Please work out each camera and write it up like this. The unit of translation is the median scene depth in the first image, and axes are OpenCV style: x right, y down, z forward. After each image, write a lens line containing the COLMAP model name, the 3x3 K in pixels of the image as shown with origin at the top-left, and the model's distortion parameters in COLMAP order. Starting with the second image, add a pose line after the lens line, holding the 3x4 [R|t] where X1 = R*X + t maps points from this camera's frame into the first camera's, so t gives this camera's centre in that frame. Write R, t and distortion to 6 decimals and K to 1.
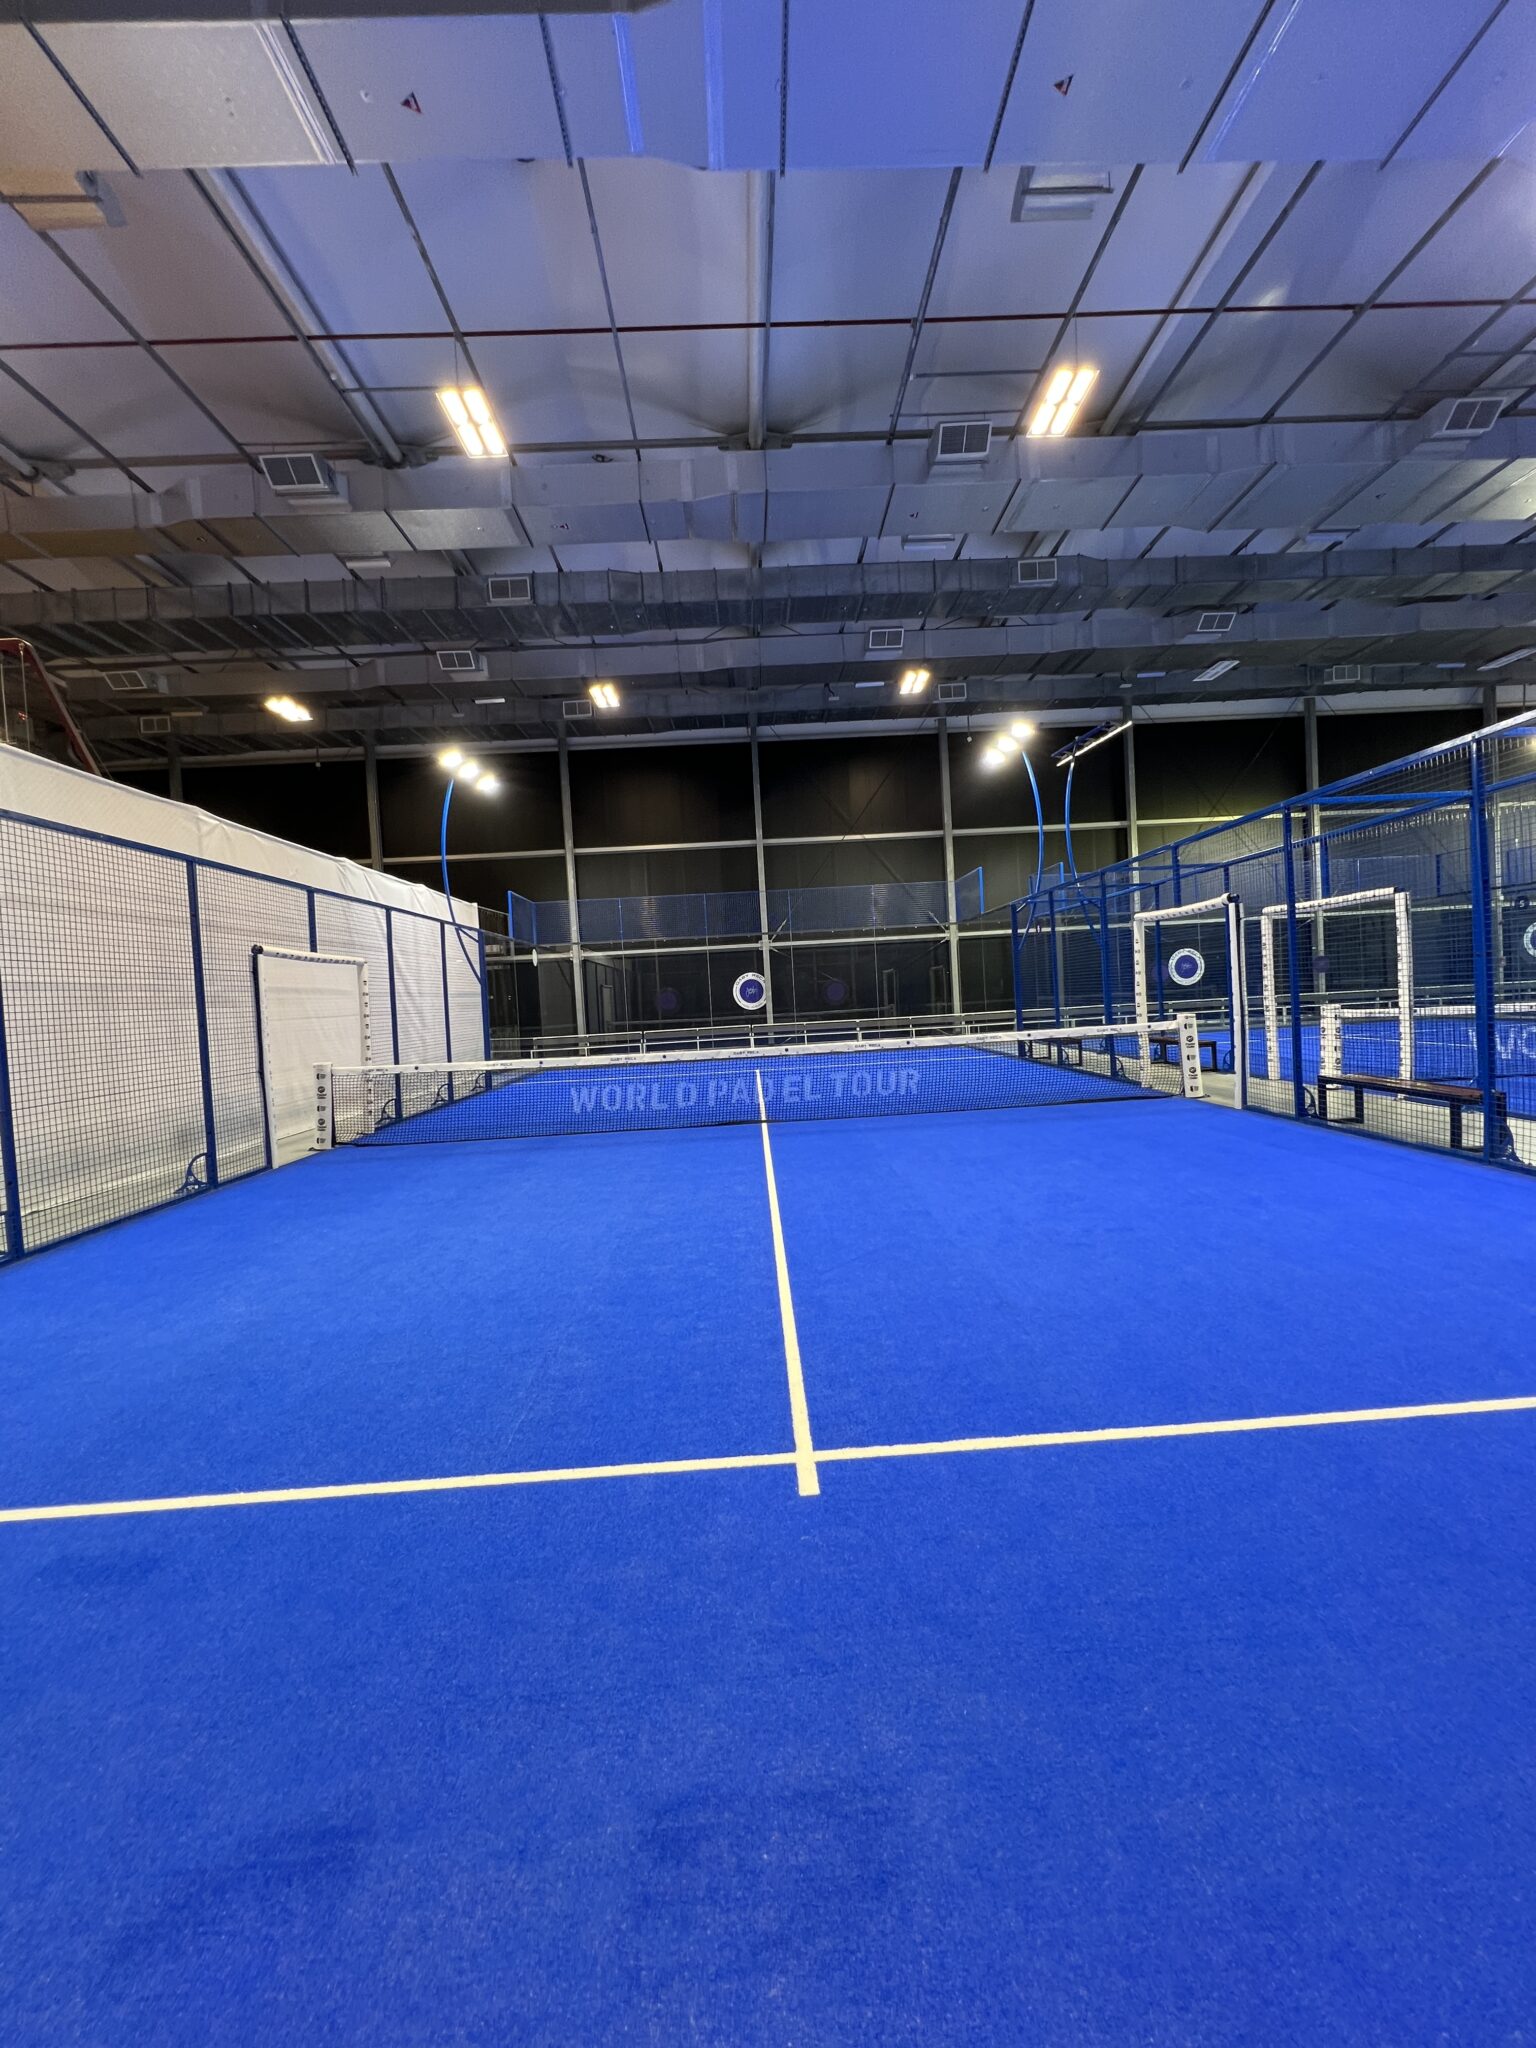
lens RADIAL K [[822.5, 0, 773.8], [0, 822.5, 1021.3], [0, 0, 1]] dist [-0.000548, 0.000634]
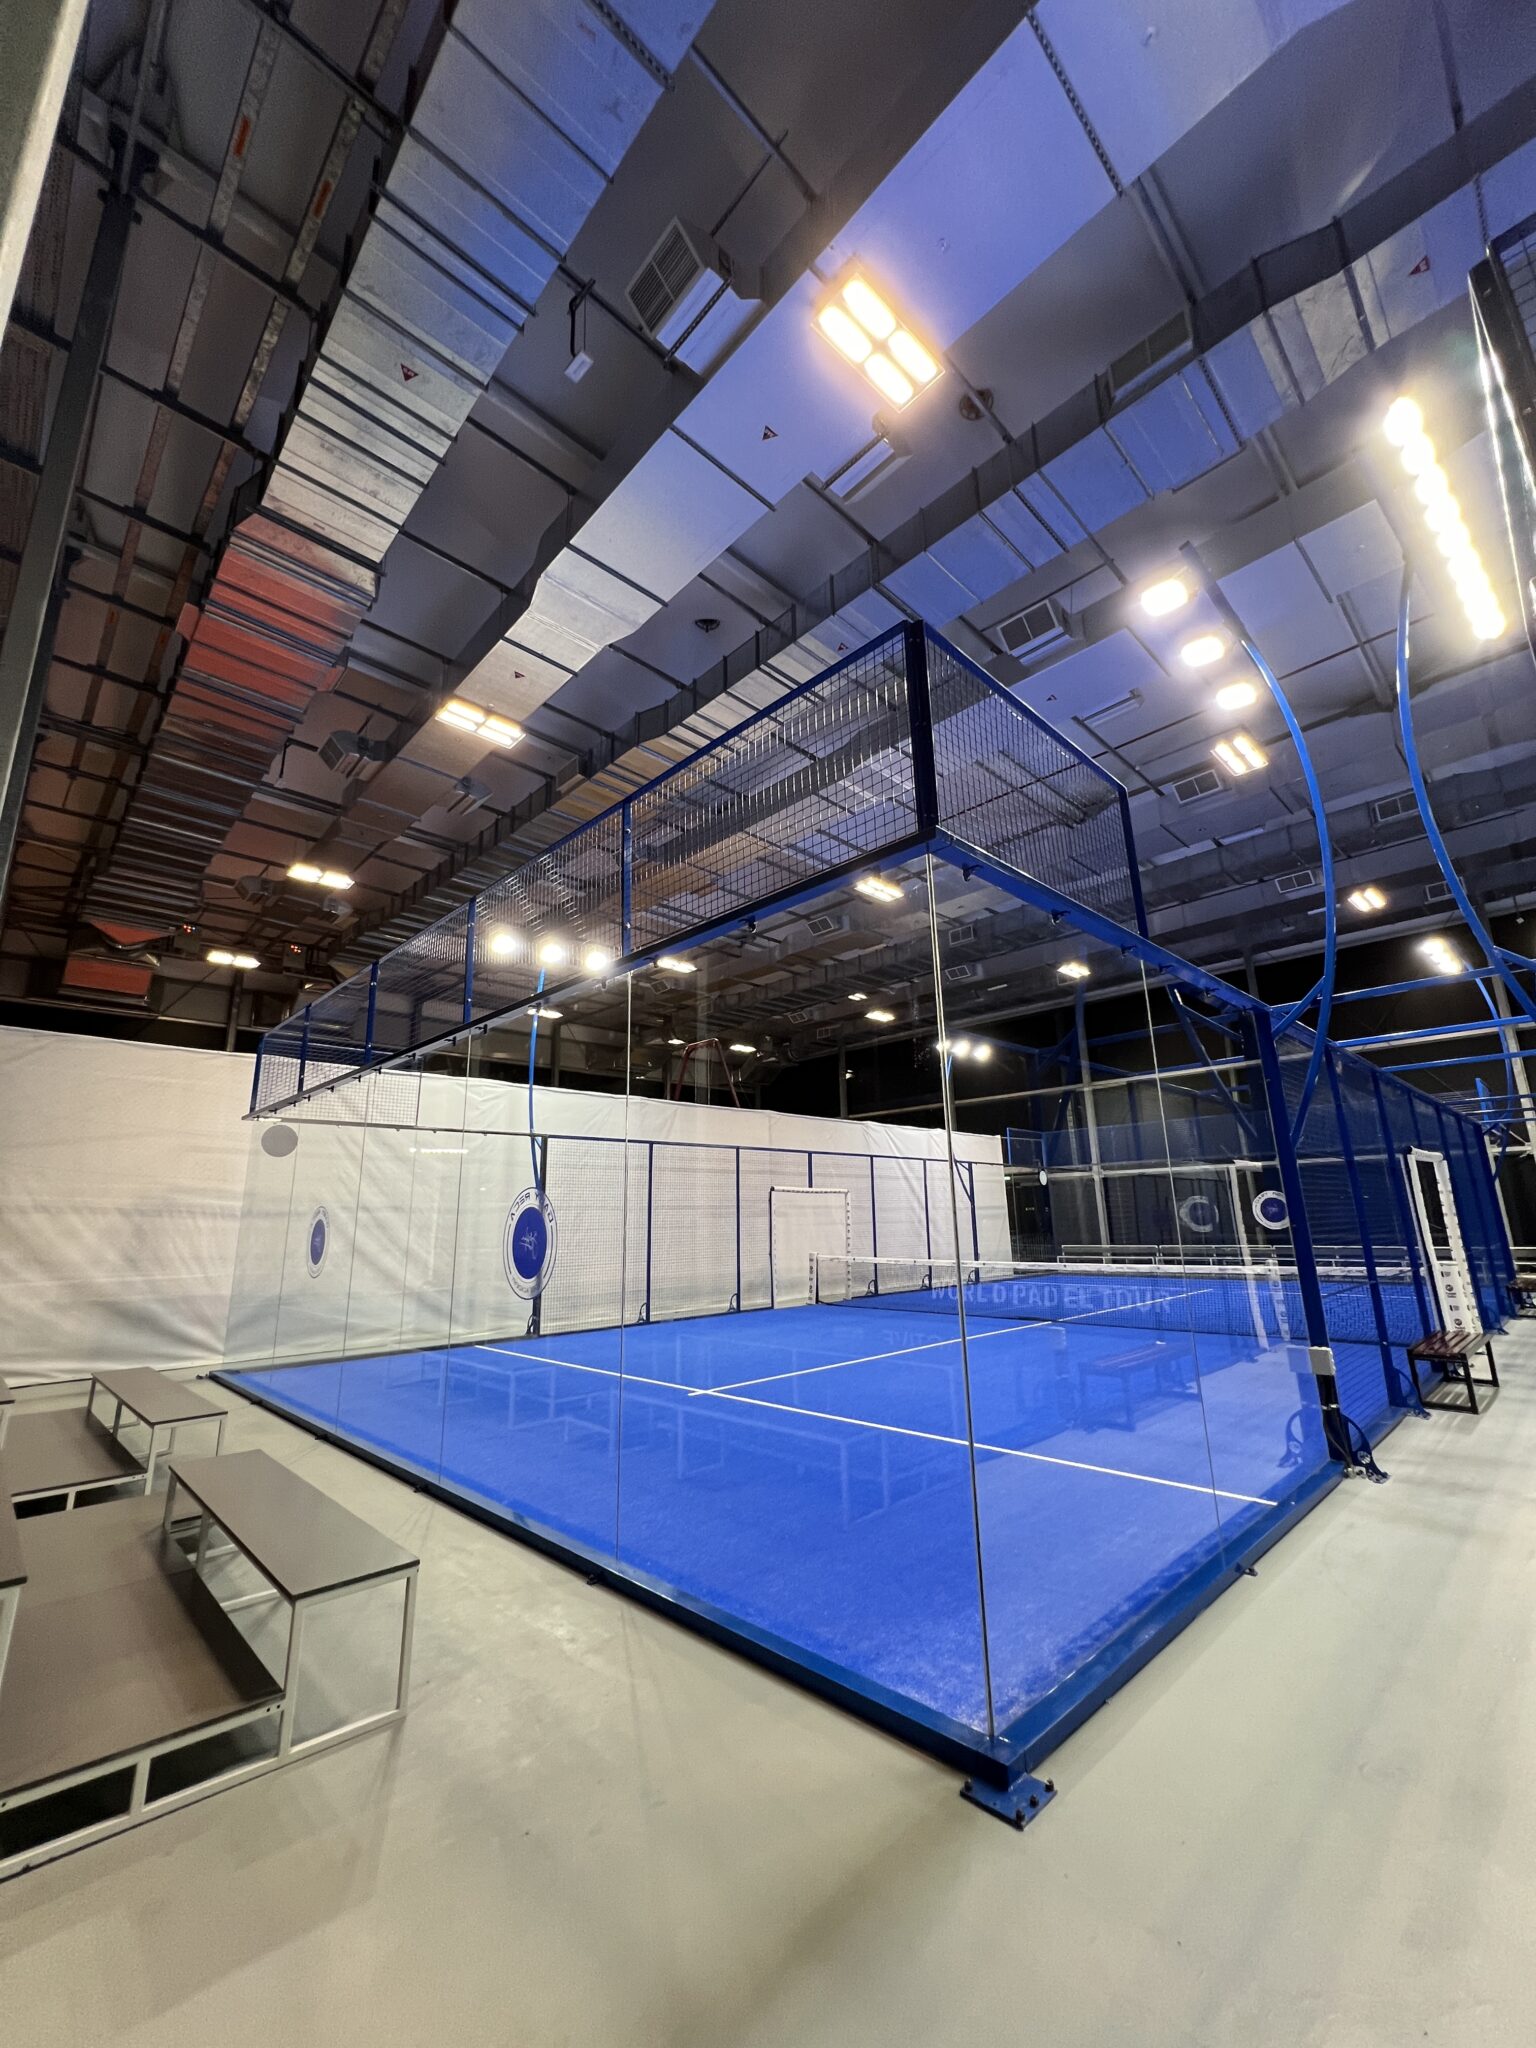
lens RADIAL K [[822.5, 0, 773.8], [0, 822.5, 1021.3], [0, 0, 1]] dist [-0.000548, 0.000634]
pose [[0.676708, -0.134354, -0.723889, 0.422150], [-0.039561, 0.975153, -0.217970, -0.025452], [0.735188, 0.176140, 0.654579, -0.169737]]
